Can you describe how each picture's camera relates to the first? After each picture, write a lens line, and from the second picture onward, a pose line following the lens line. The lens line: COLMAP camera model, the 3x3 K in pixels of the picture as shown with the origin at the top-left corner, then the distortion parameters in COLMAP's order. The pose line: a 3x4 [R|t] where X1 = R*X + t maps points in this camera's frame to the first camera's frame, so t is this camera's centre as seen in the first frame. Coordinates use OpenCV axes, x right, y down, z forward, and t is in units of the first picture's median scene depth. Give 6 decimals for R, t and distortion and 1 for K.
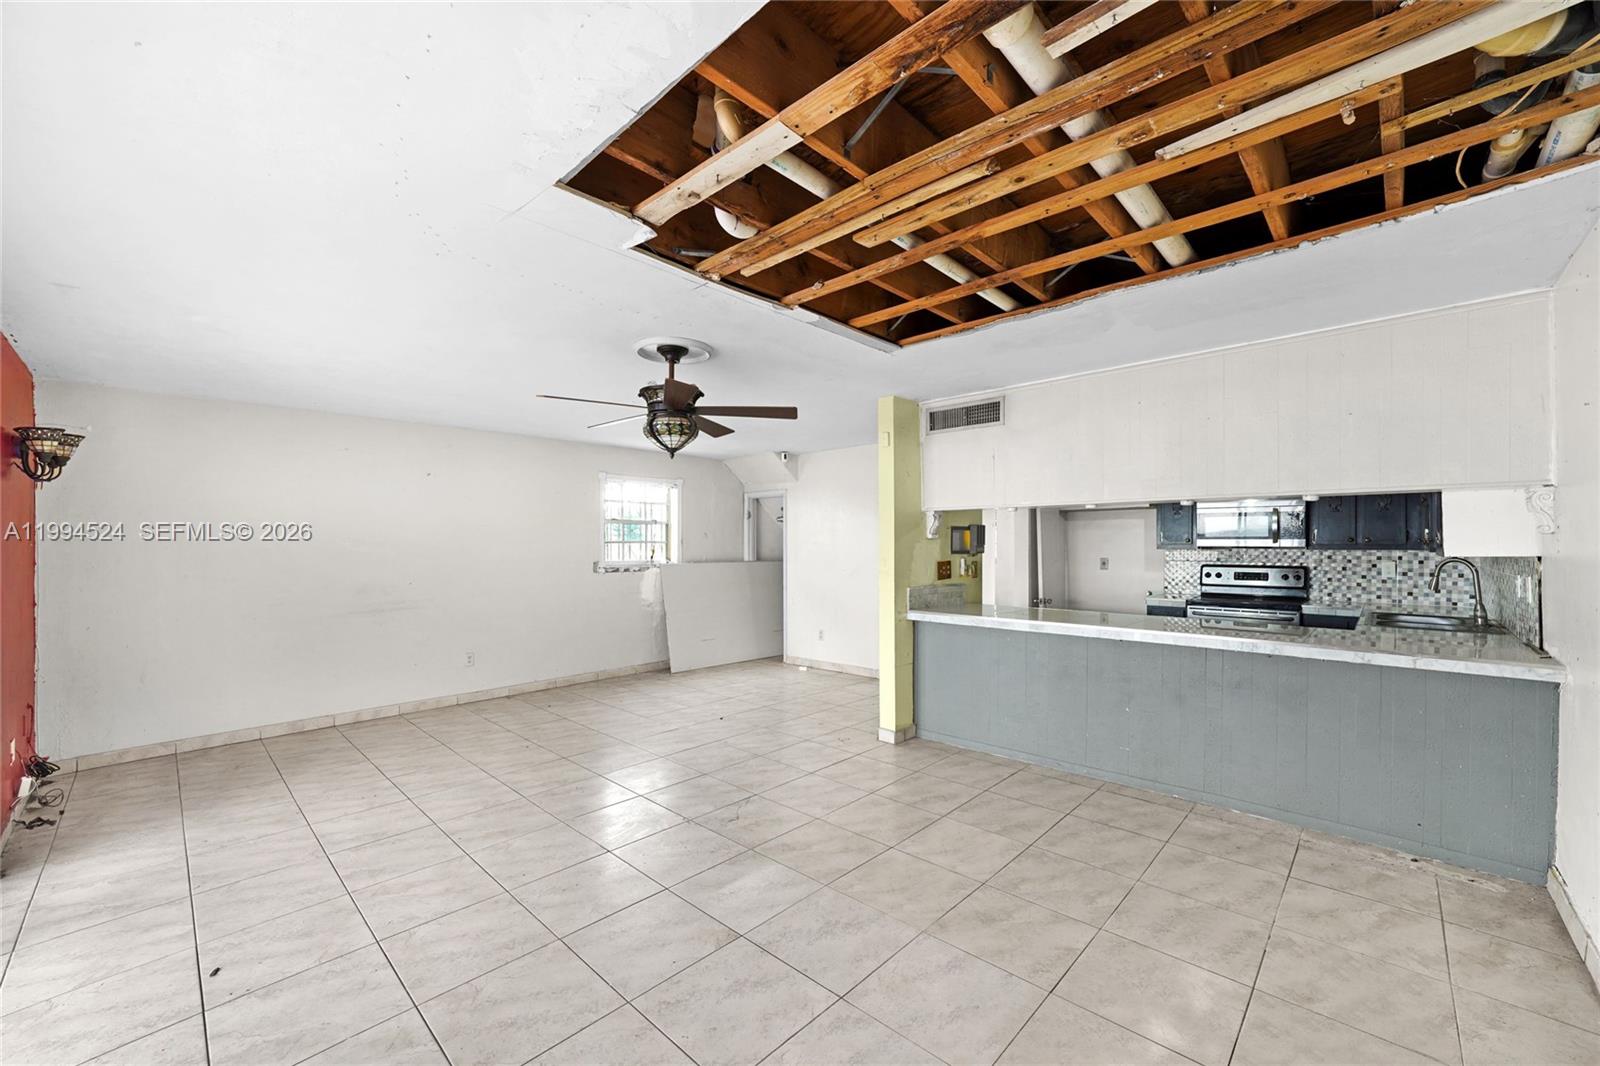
lens RADIAL K [[620.5, 0, 810.1], [0, 620.5, 559.4], [0, 0, 1]] dist [-0.000881, 0.000009]
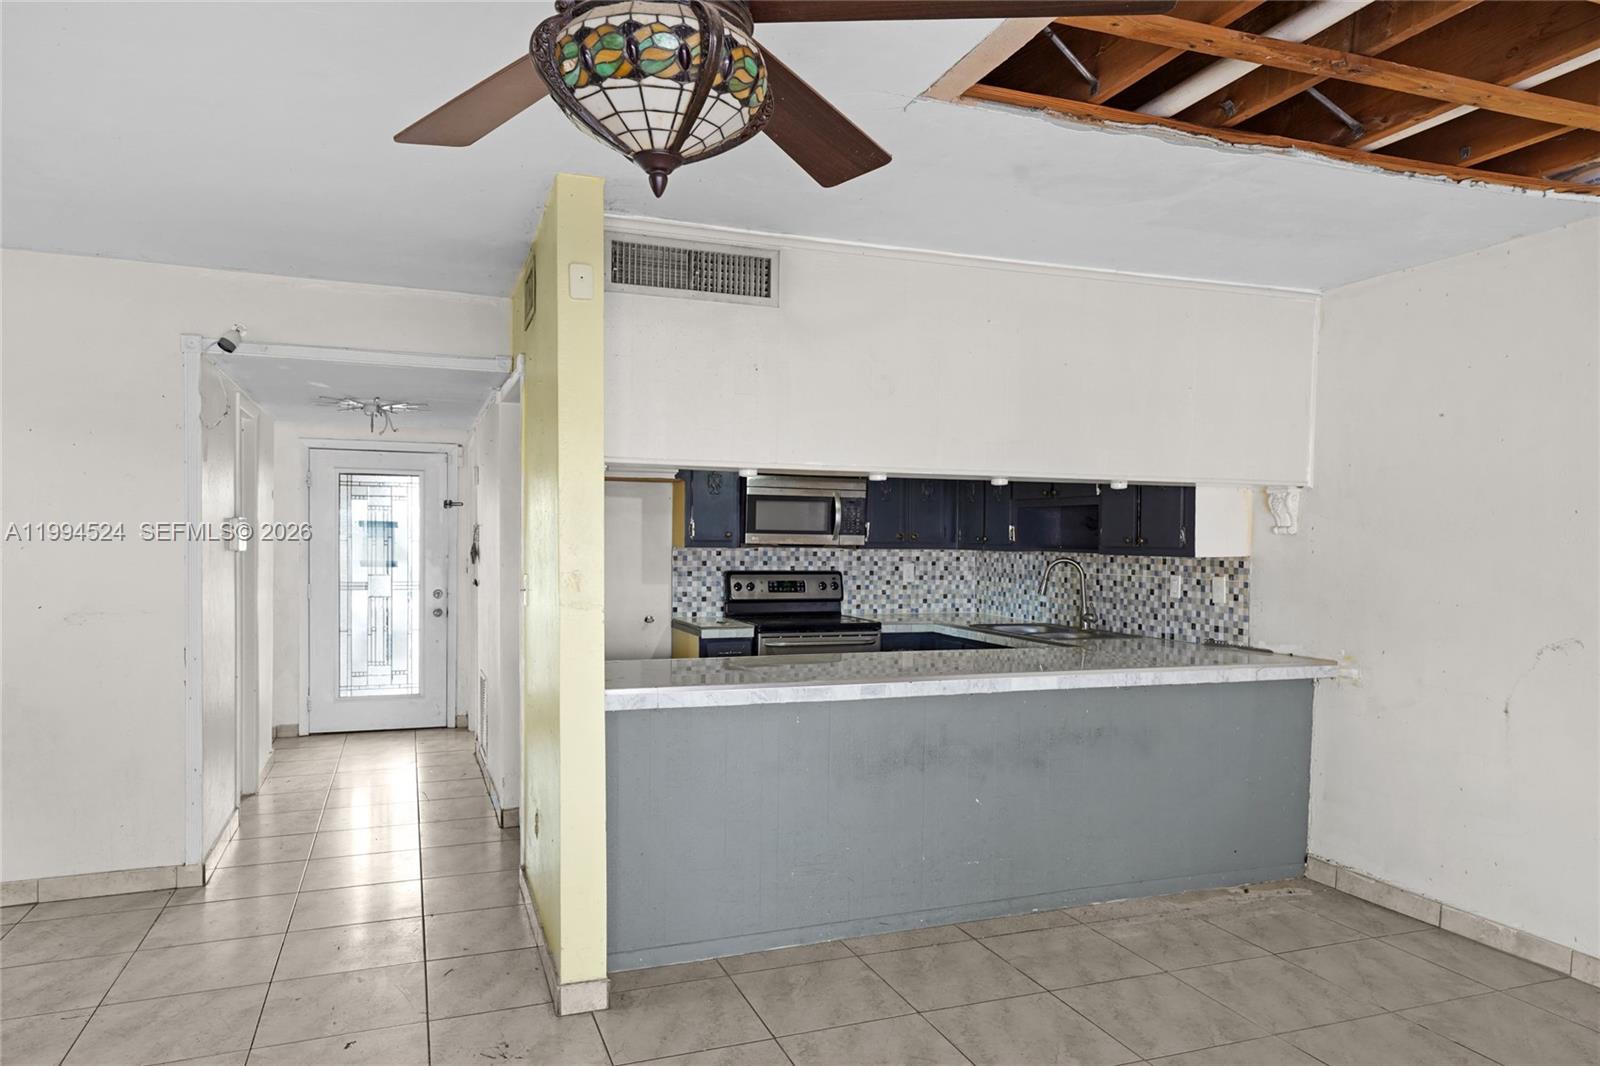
lens RADIAL K [[1039.9, 0, 794.6], [0, 1039.9, 577.8], [0, 0, 1]] dist [0.006114, 0.002350]
pose [[0.464365, -0.025555, 0.885275, -0.382768], [0.013176, 0.999672, 0.021947, -0.009815], [-0.885546, 0.001473, 0.464549, 0.494921]]
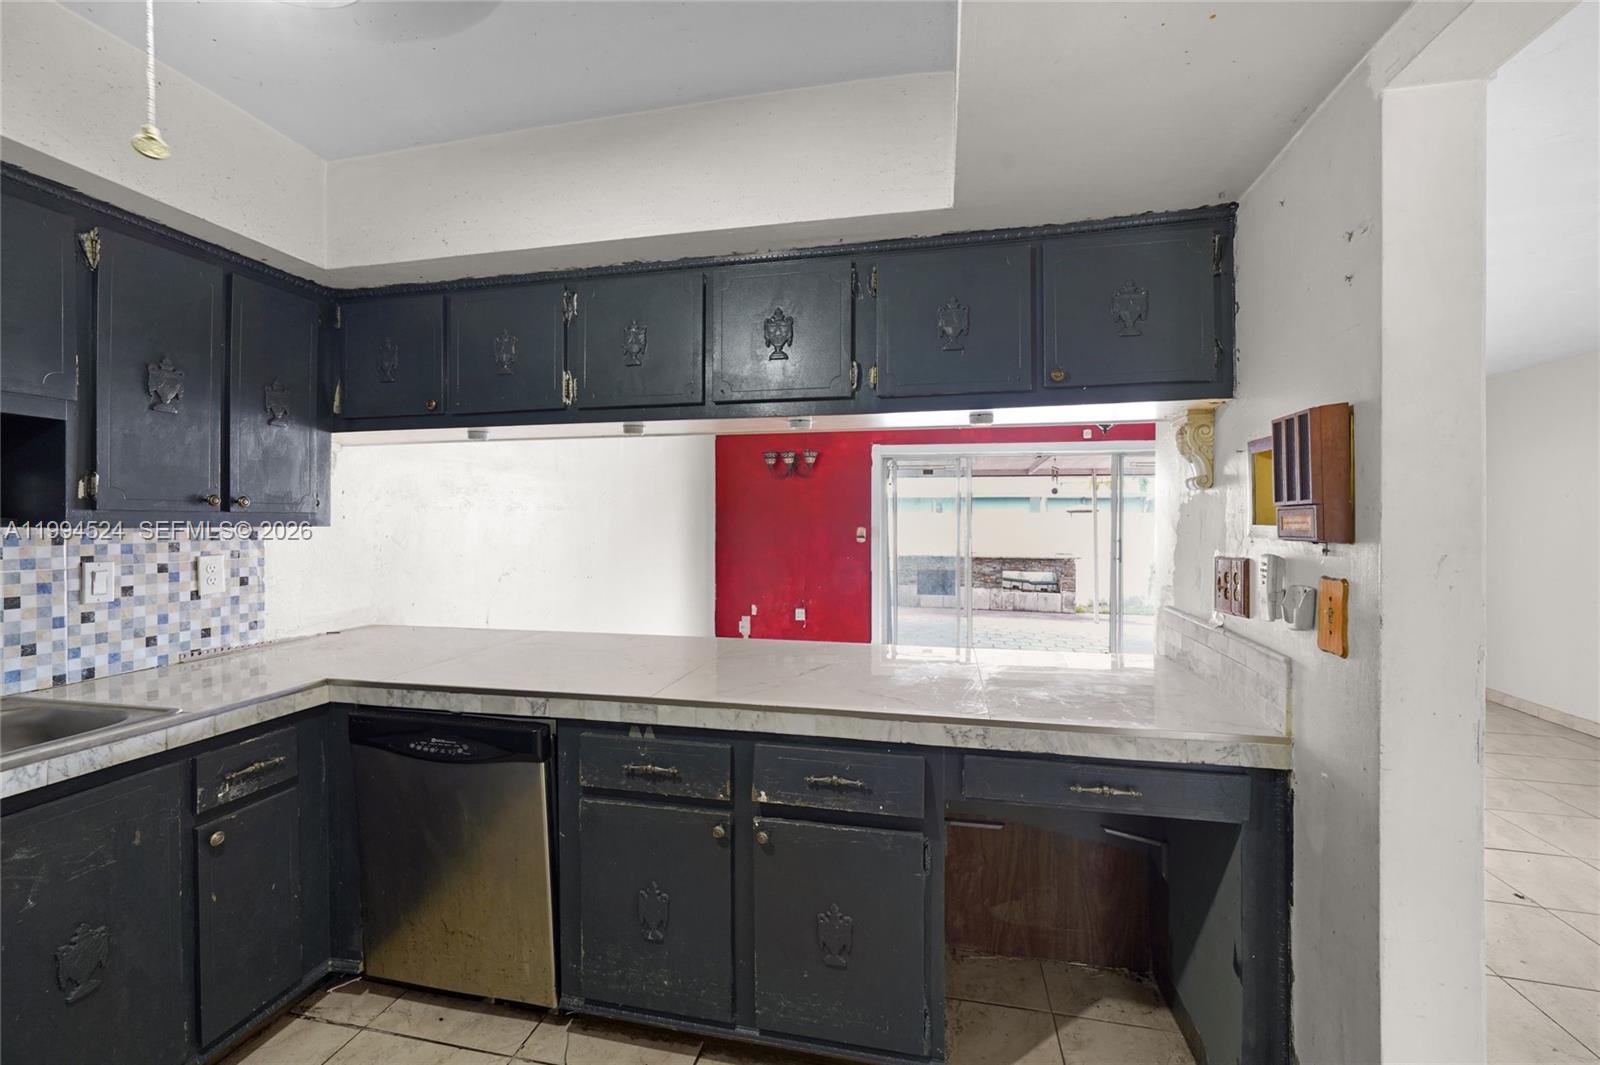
lens RADIAL K [[671.6, 0, 800.0], [0, 671.6, 532.5], [0, 0, 1]] dist [-0.000308, -0.000020]
pose [[-0.860487, 0.008976, -0.509394, 0.585015], [-0.015213, 0.998946, 0.043300, -0.023732], [0.509246, 0.045009, -0.859443, 1.176453]]
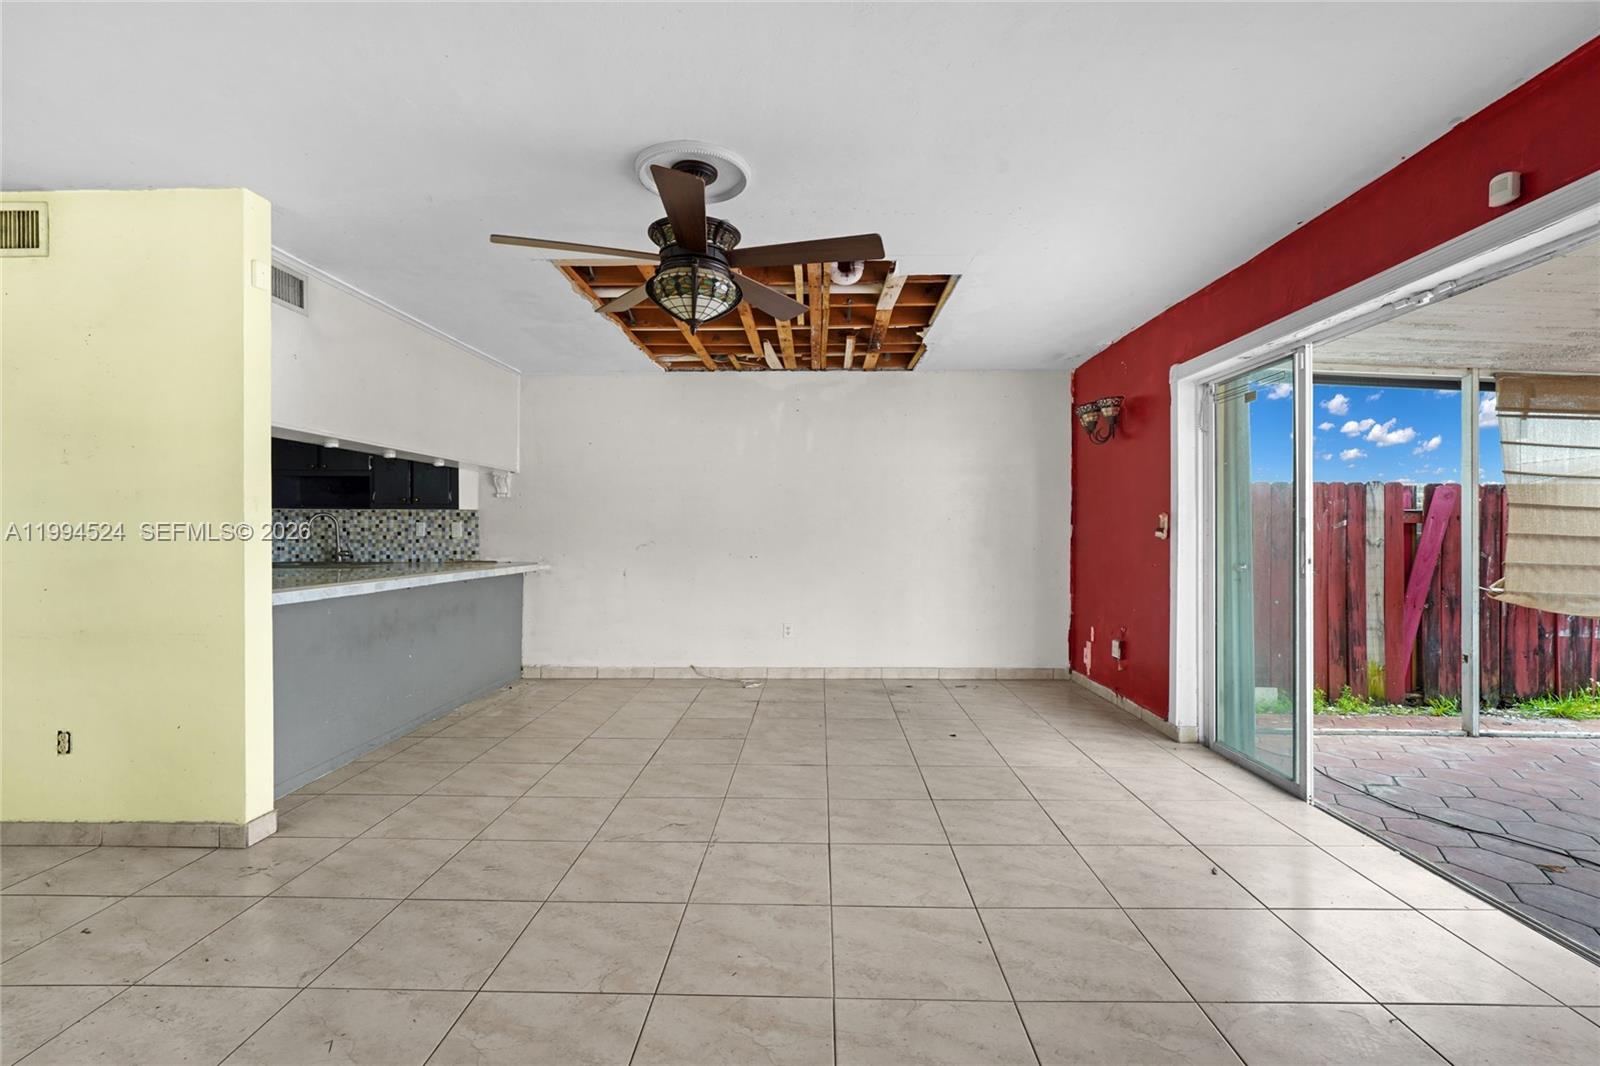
lens RADIAL K [[722.3, 0, 800.0], [0, 722.3, 533.0], [0, 0, 1]] dist [0.001638, 0.000543]
pose [[-0.644604, -0.000735, 0.764516, -0.587625], [0.018915, 0.999678, 0.016910, 0.025333], [-0.764283, 0.025361, -0.644383, 0.935116]]
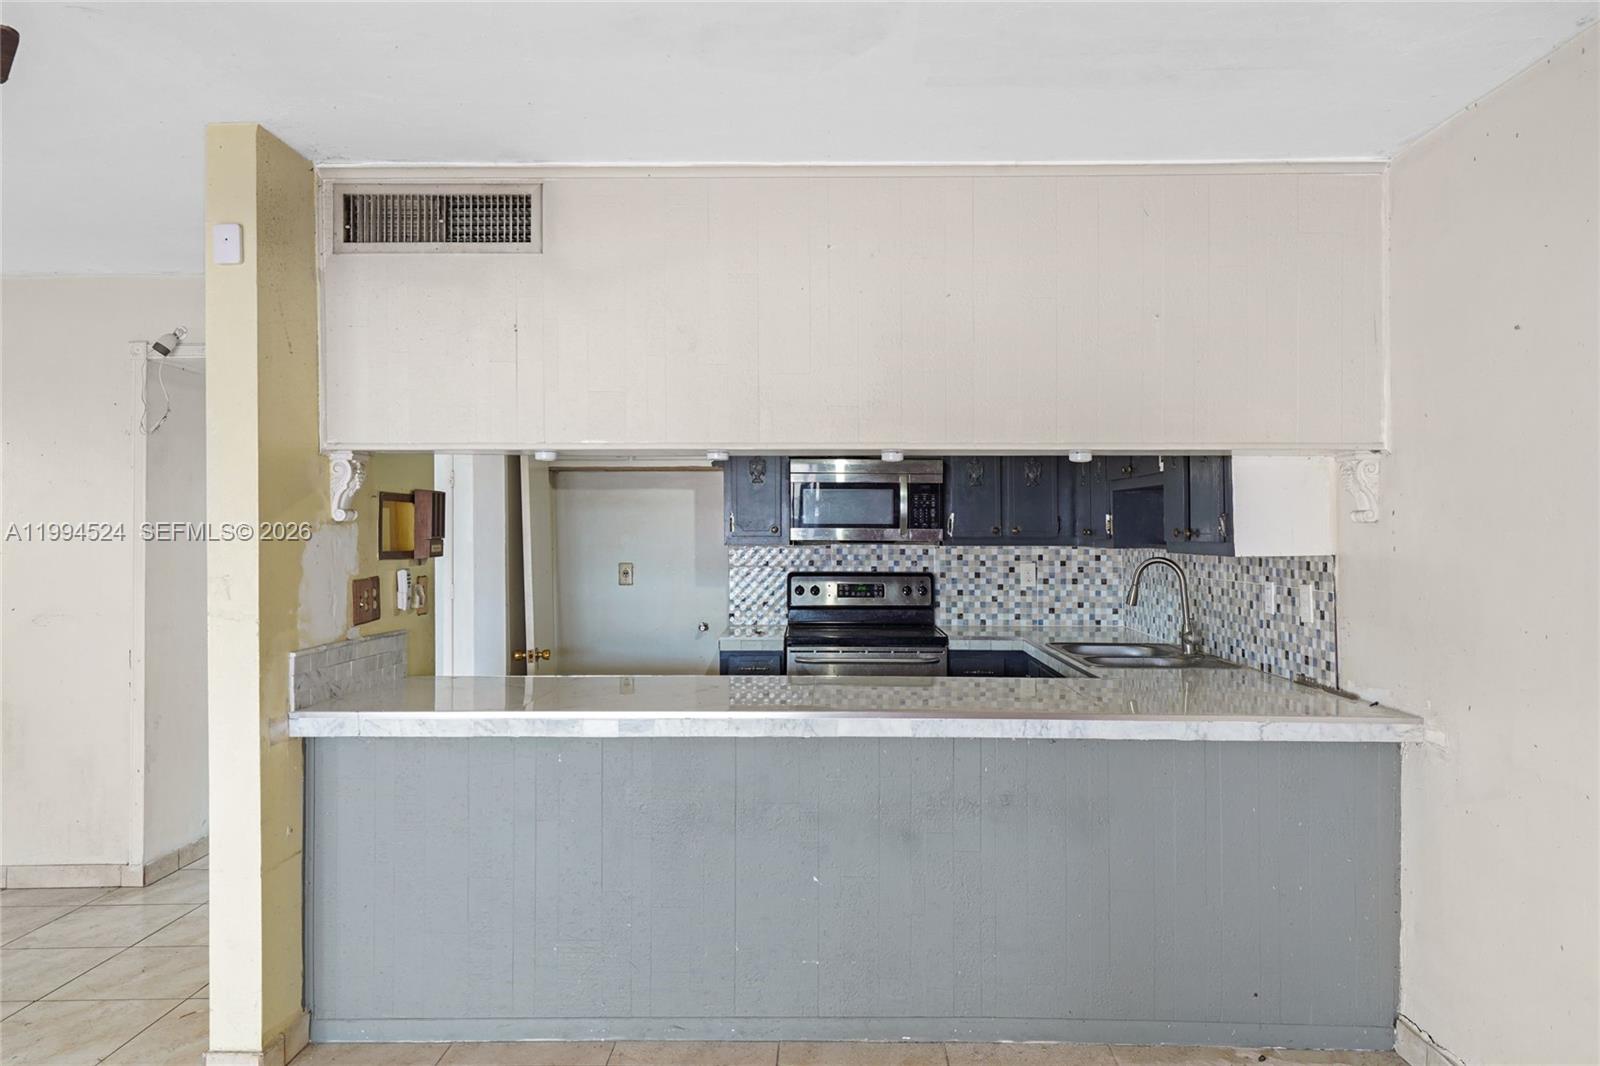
lens RADIAL K [[1132.0, 0, 794.5], [0, 1132.0, 555.5], [0, 0, 1]] dist [0.024355, 0.000973]
pose [[0.750244, -0.009628, 0.661091, -0.060544], [0.014372, 0.999895, -0.001747, -0.006258], [-0.661005, 0.010812, 0.750303, 0.257047]]
